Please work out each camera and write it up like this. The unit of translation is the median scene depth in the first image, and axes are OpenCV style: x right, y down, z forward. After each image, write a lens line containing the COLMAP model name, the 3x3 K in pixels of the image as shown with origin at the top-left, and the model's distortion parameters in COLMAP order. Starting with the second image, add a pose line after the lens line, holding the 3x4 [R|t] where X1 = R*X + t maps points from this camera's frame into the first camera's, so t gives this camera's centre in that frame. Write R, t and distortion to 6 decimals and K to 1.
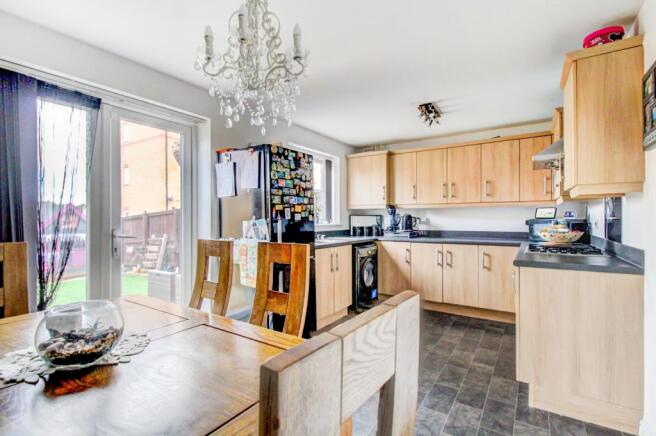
lens RADIAL K [[305.3, 0, 328.0], [0, 305.3, 218.0], [0, 0, 1]] dist [0.001117, 0.000039]
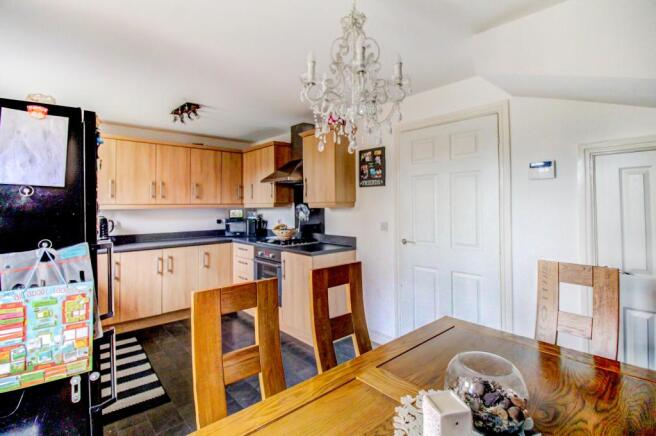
lens RADIAL K [[317.0, 0, 329.7], [0, 317.0, 201.1], [0, 0, 1]] dist [0.000410, -0.000130]
pose [[0.258889, 0.014474, 0.965799, -0.418264], [0.007545, 0.999827, -0.017007, -0.040162], [-0.965878, 0.011690, 0.258735, 0.273344]]
